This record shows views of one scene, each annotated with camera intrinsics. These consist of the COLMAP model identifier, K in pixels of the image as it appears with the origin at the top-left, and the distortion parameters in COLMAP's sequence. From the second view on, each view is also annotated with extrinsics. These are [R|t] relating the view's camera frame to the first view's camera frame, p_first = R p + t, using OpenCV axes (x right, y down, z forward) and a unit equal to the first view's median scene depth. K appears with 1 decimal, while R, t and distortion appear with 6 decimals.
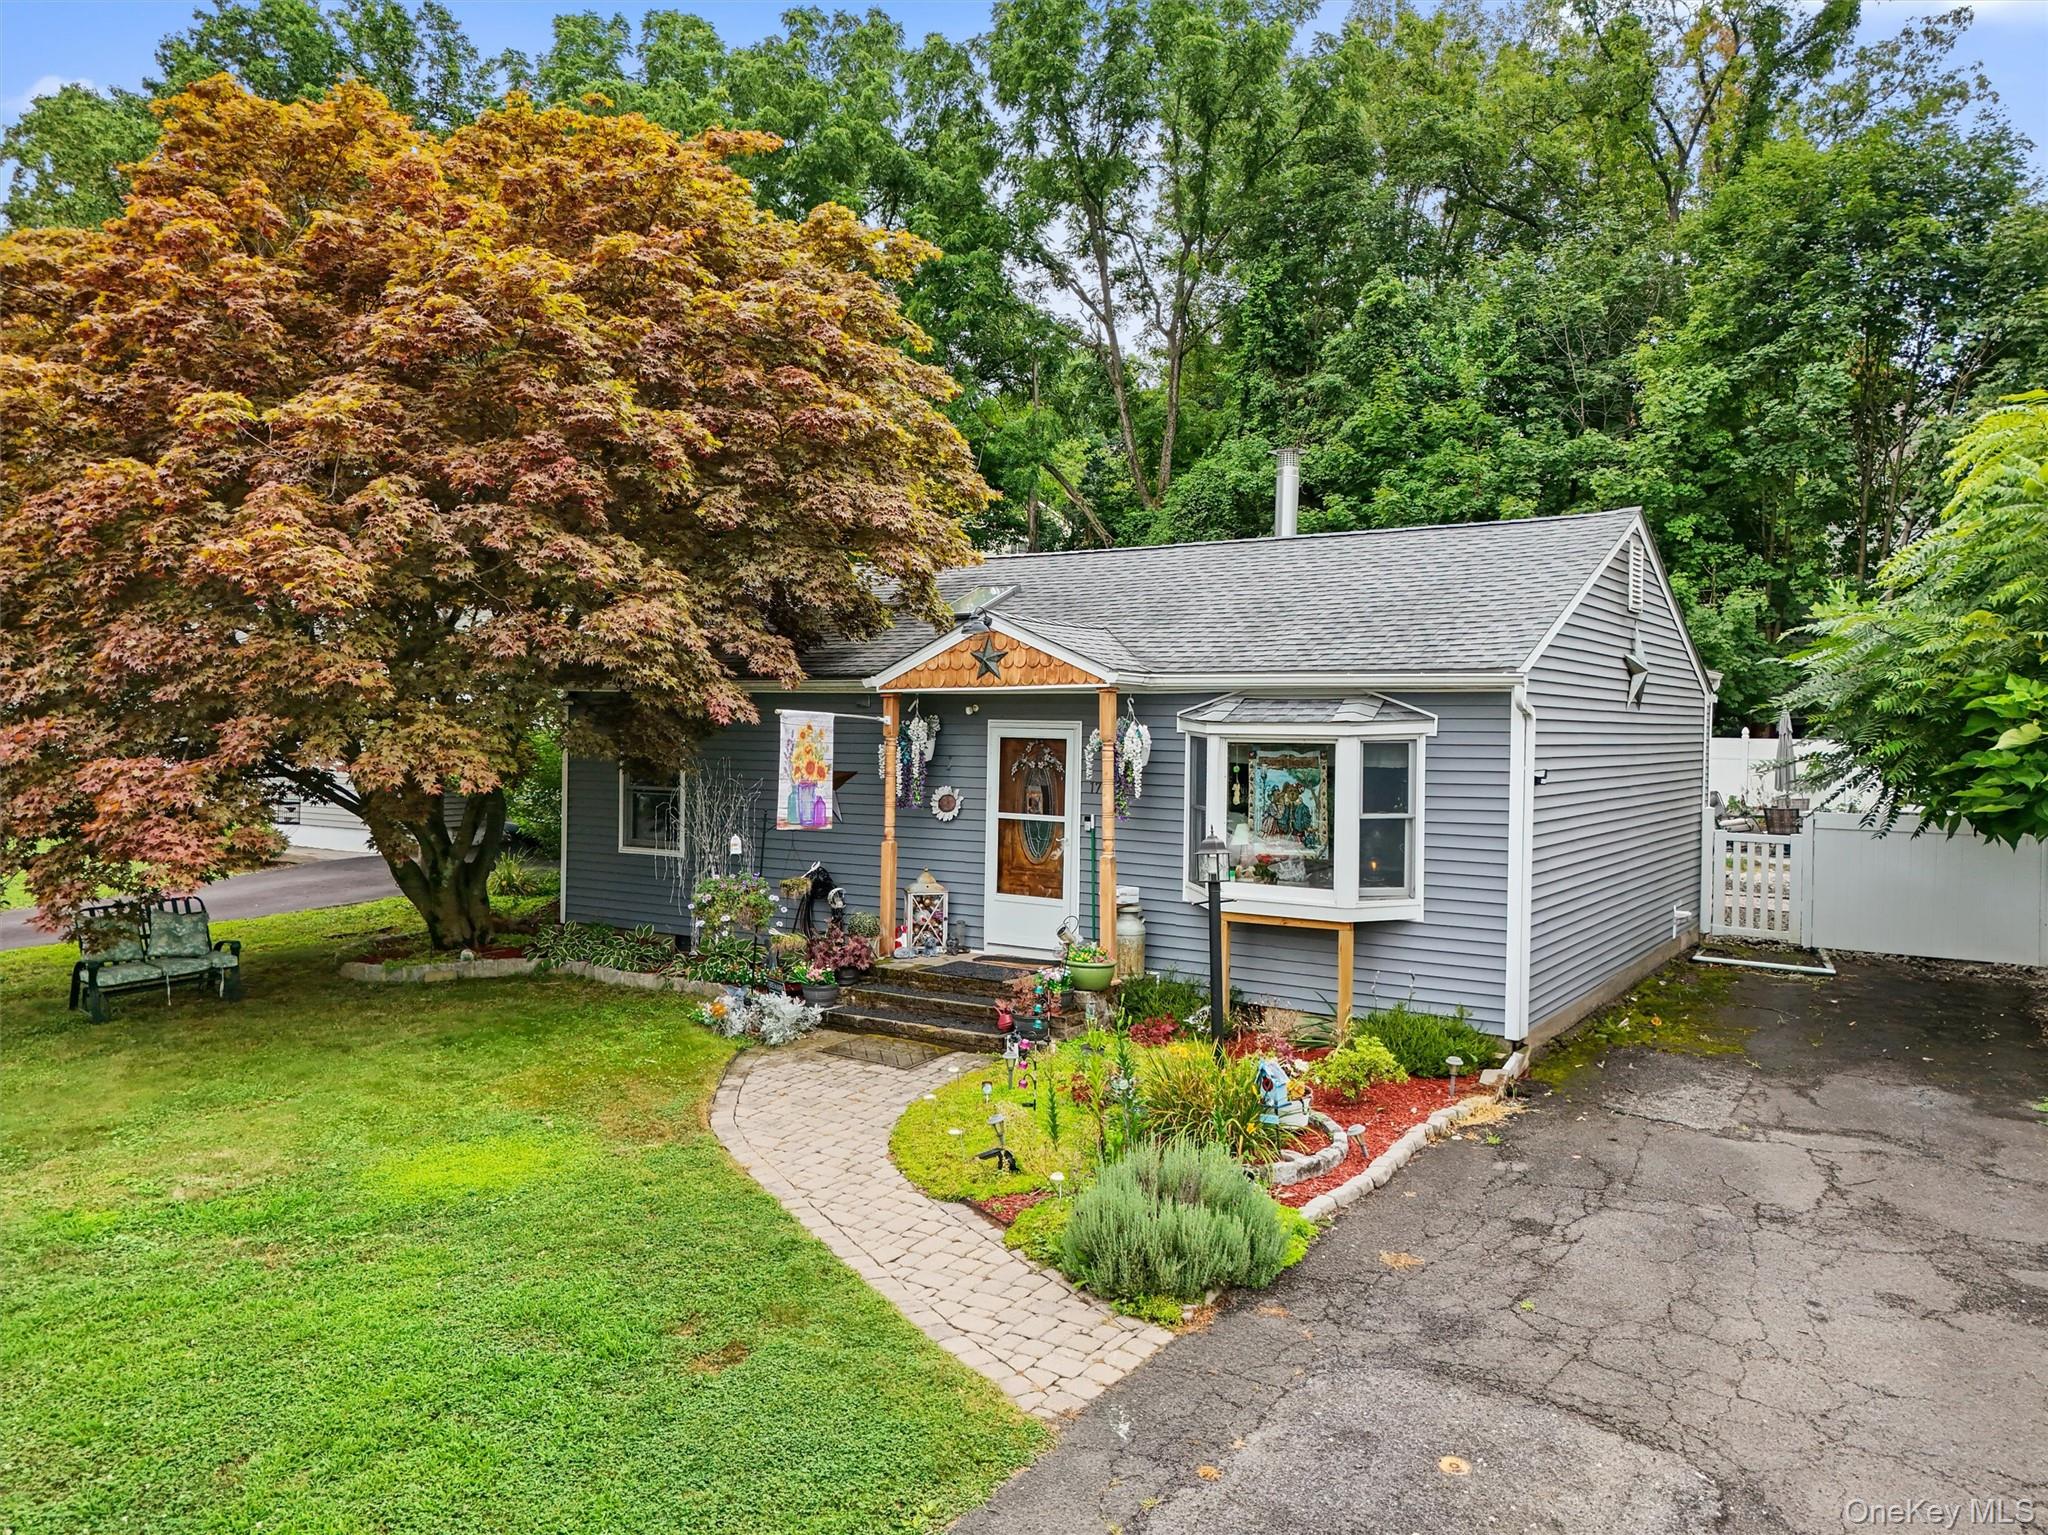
lens RADIAL K [[1562.0, 0, 1063.4], [0, 1562.0, 758.5], [0, 0, 1]] dist [0.039186, -0.037557]
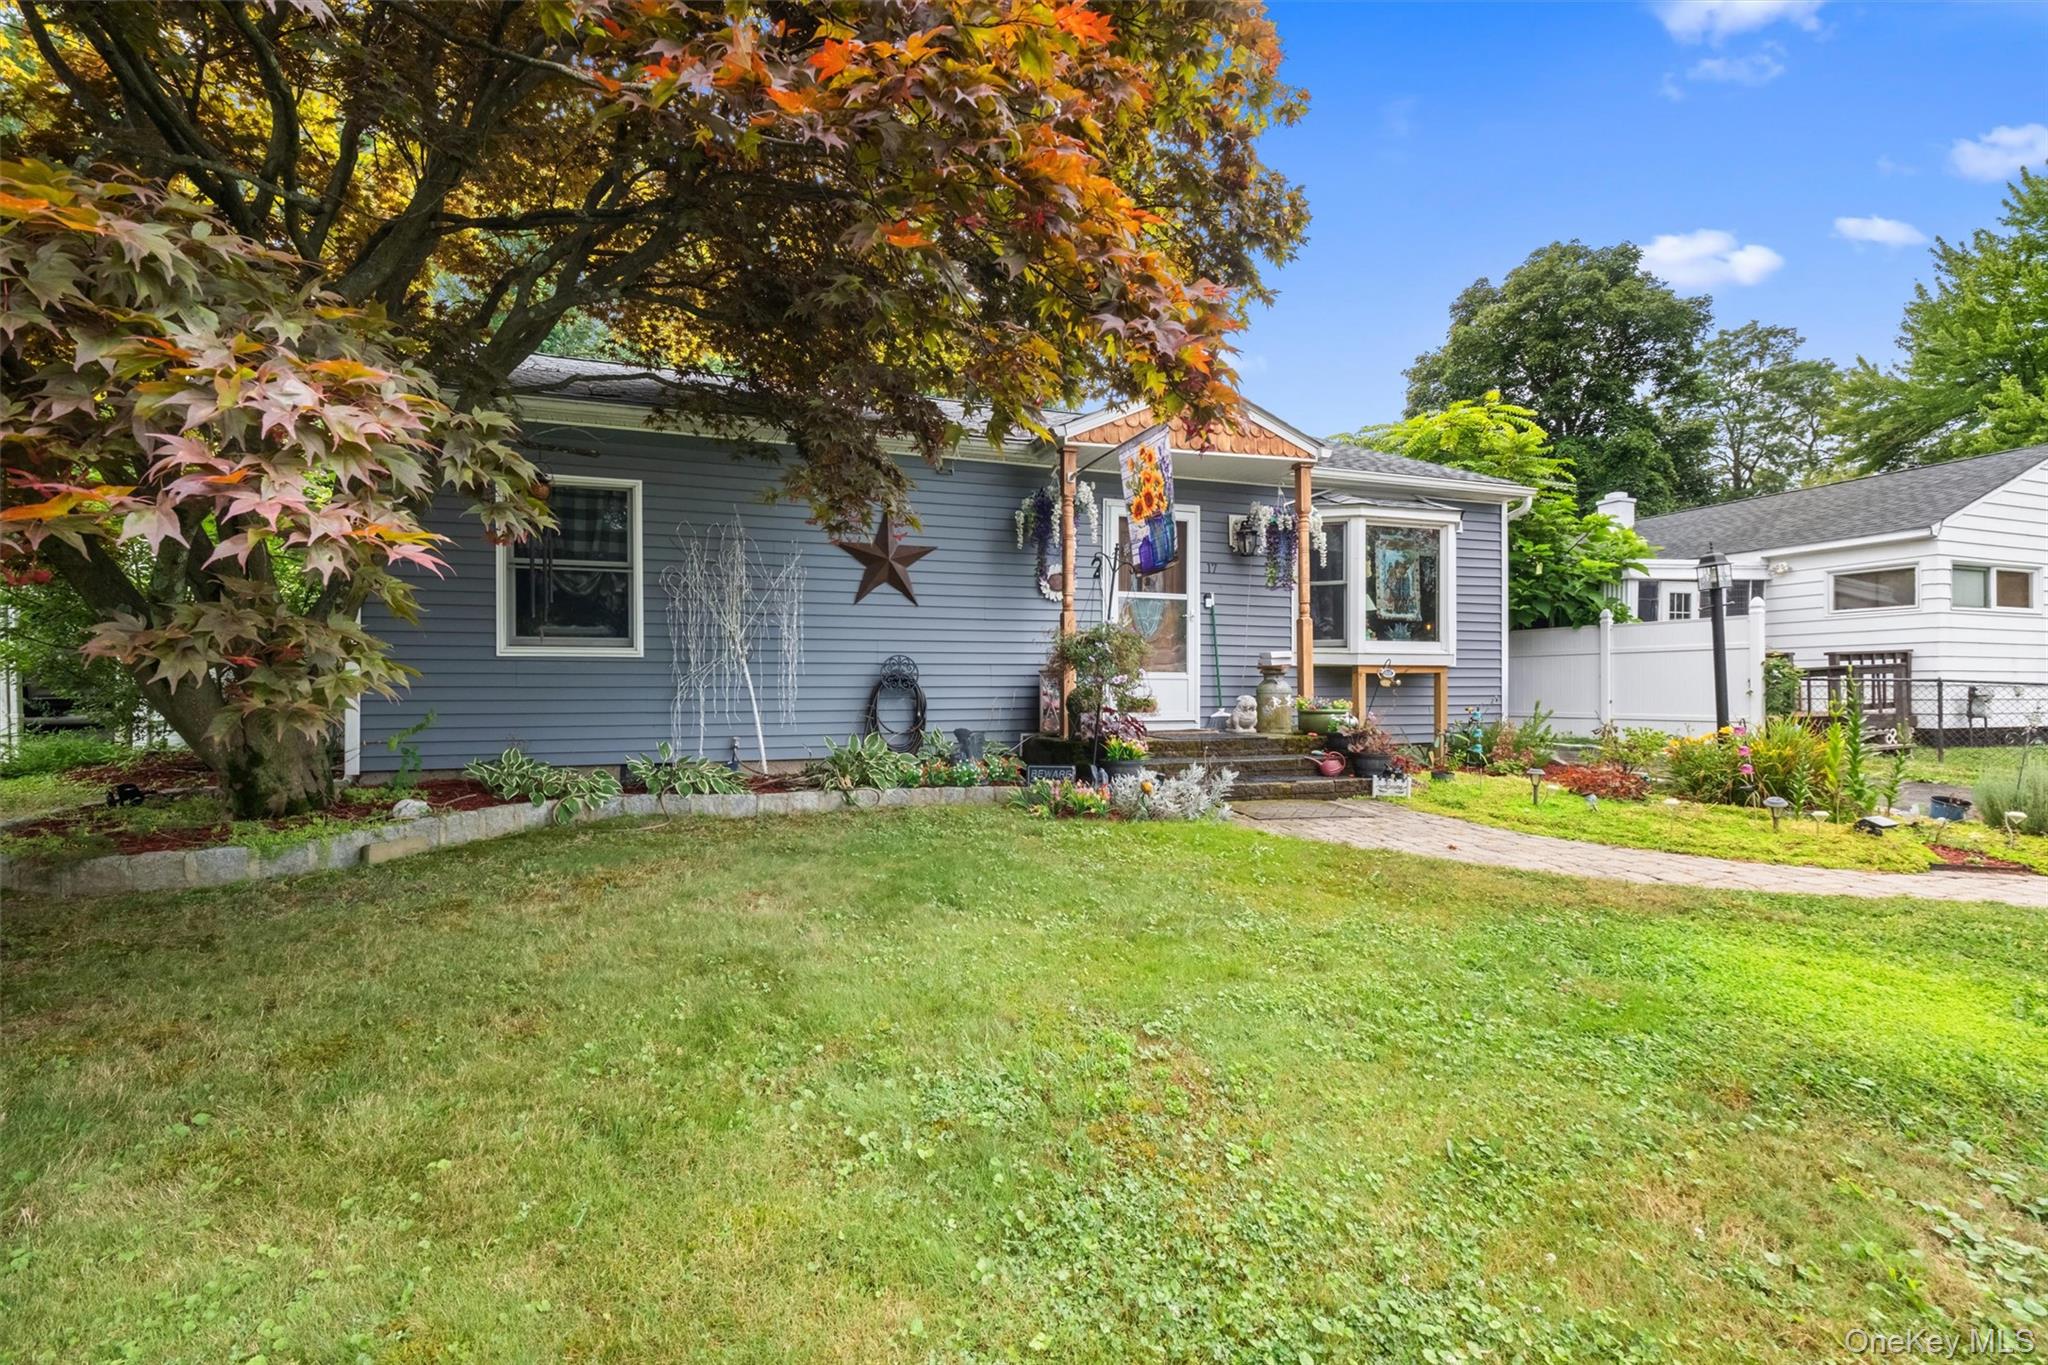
lens RADIAL K [[890.4, 0, 1034.1], [0, 890.4, 696.1], [0, 0, 1]] dist [0.017524, -0.000145]
pose [[0.618779, -0.019639, 0.785320, -0.550739], [0.032727, 0.999464, -0.000792, 0.105196], [-0.784883, 0.026191, 0.619090, 0.717828]]
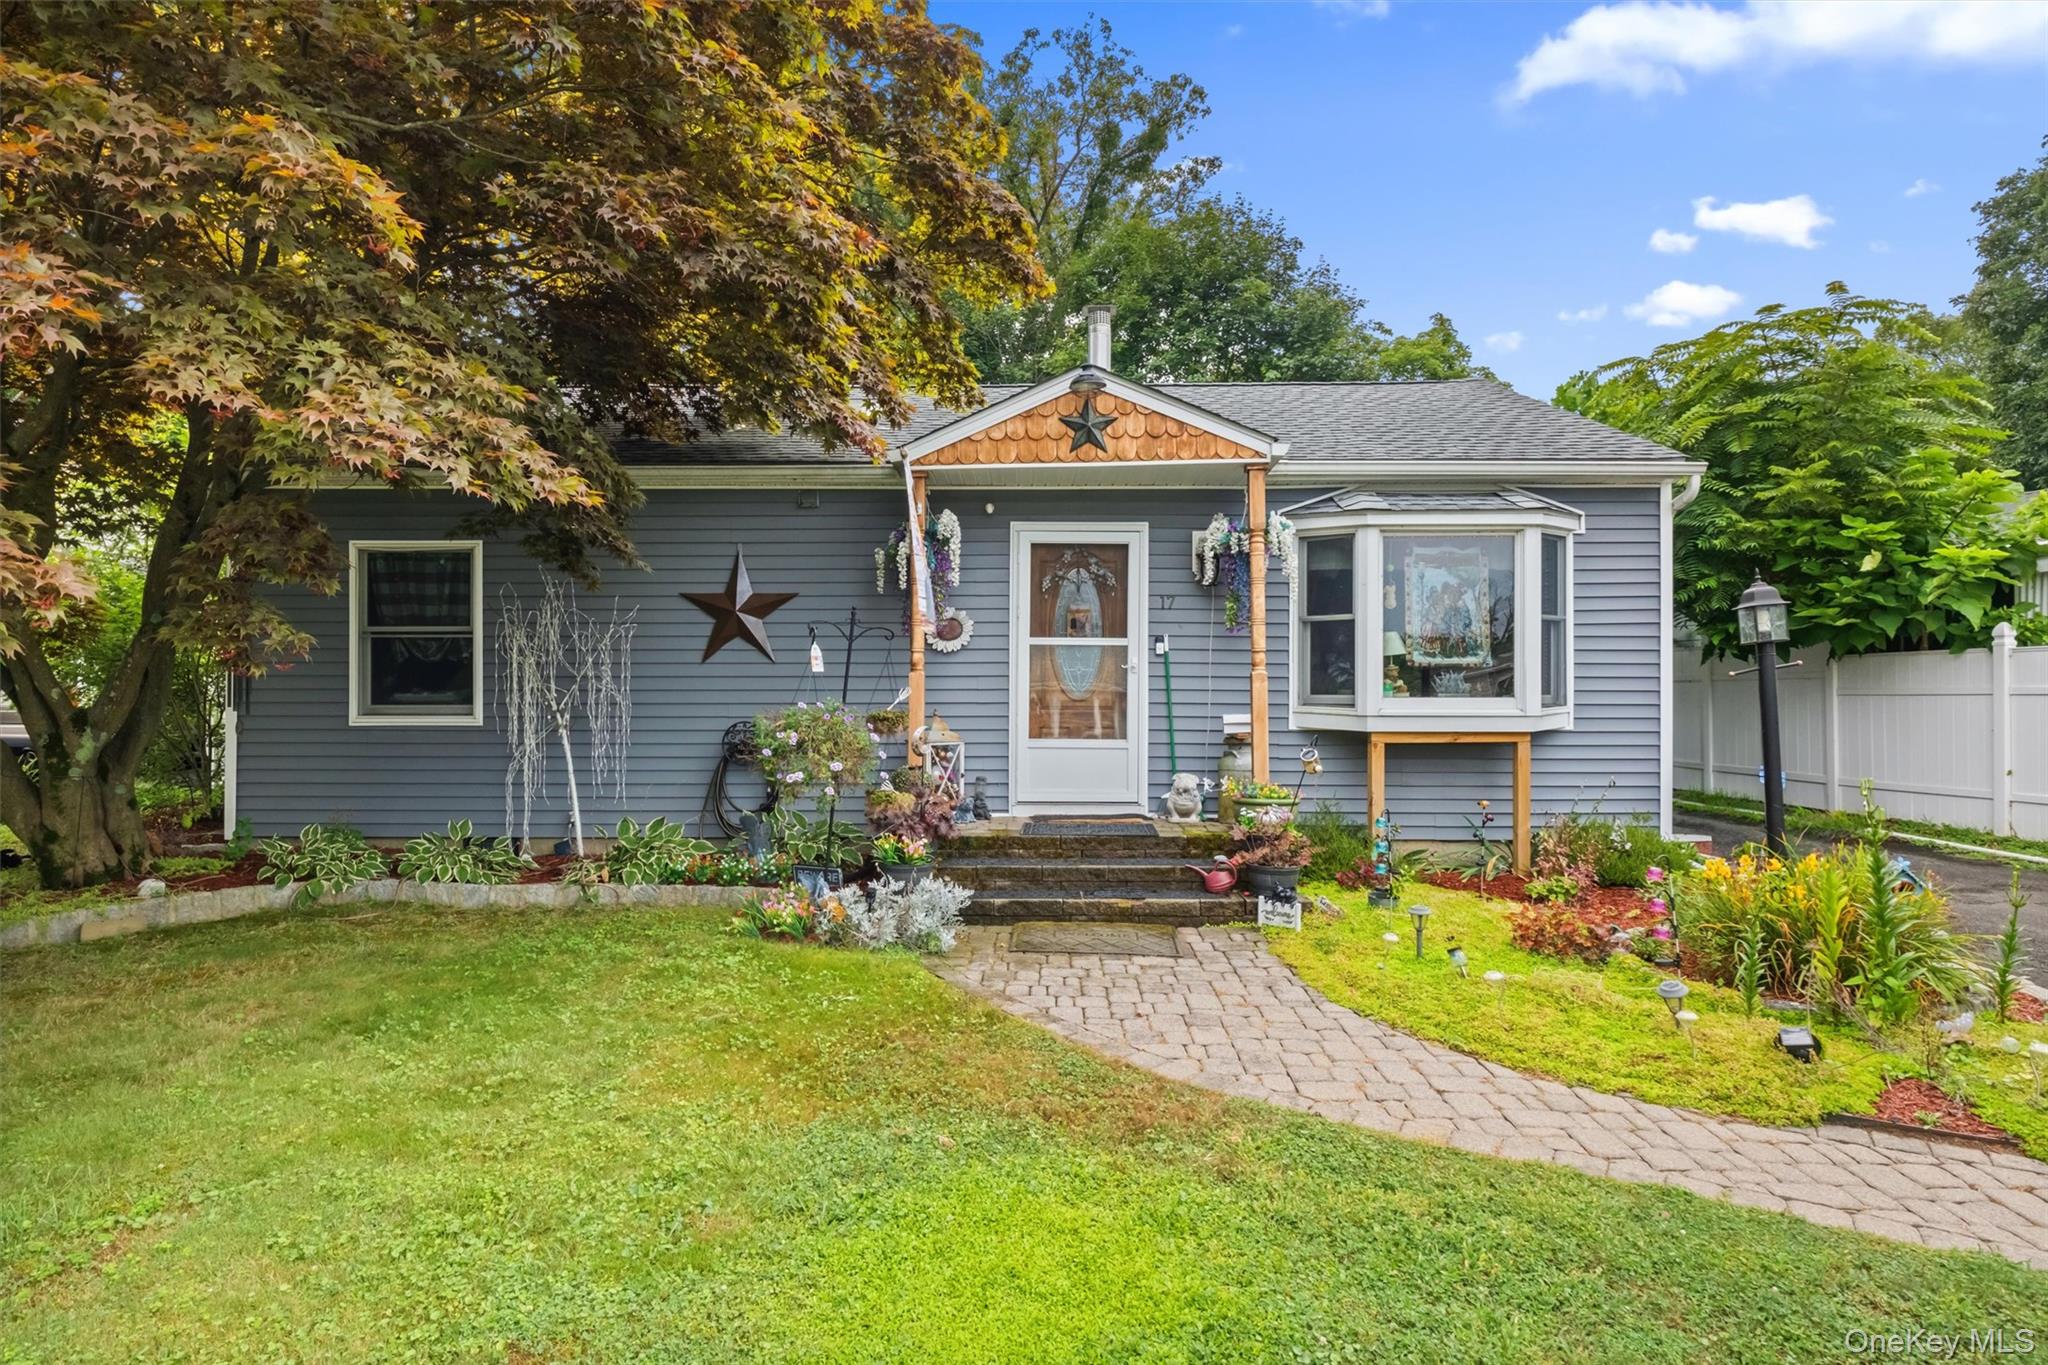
lens RADIAL K [[1172.5, 0, 1040.4], [0, 1172.5, 696.6], [0, 0, 1]] dist [-0.004406, 0.001282]
pose [[0.846603, -0.012542, 0.532078, -0.372012], [0.024699, 0.999571, -0.015736, 0.077566], [-0.531652, 0.026464, 0.846549, 0.510603]]
